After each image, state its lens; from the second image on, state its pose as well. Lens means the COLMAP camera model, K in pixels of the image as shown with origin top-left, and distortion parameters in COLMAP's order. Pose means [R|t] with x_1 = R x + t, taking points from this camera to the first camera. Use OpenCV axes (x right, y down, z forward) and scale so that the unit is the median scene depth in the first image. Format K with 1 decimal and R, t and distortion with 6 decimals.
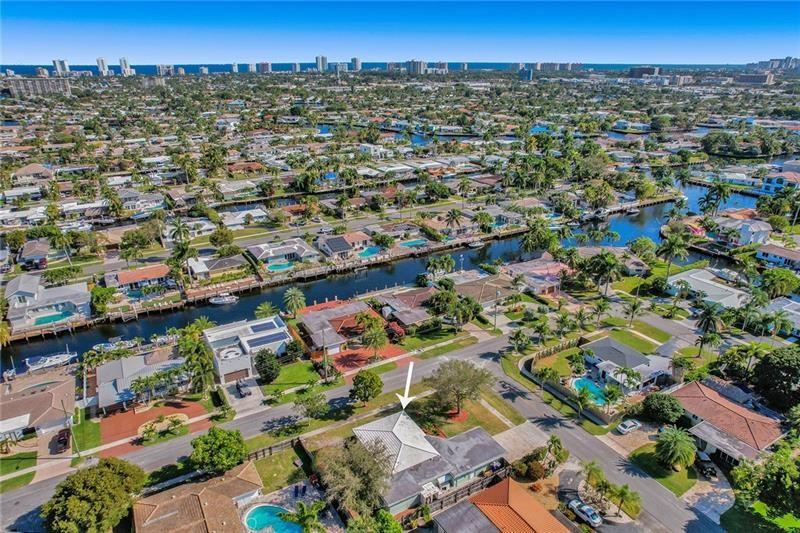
lens RADIAL K [[521.2, 0, 400.0], [0, 521.2, 266.5], [0, 0, 1]] dist [-0.075357, 0.074329]
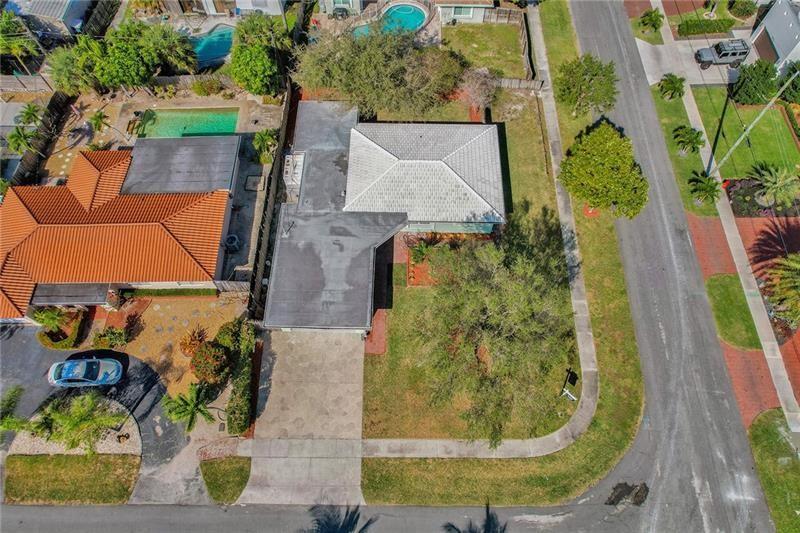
lens RADIAL K [[527.6, 0, 403.9], [0, 527.6, 268.0], [0, 0, 1]] dist [-0.077030, 0.074241]
pose [[-0.516326, 0.757223, -0.400025, 0.135978], [-0.313074, 0.267876, 0.911168, -0.048084], [0.797115, 0.595698, 0.098756, 0.476320]]
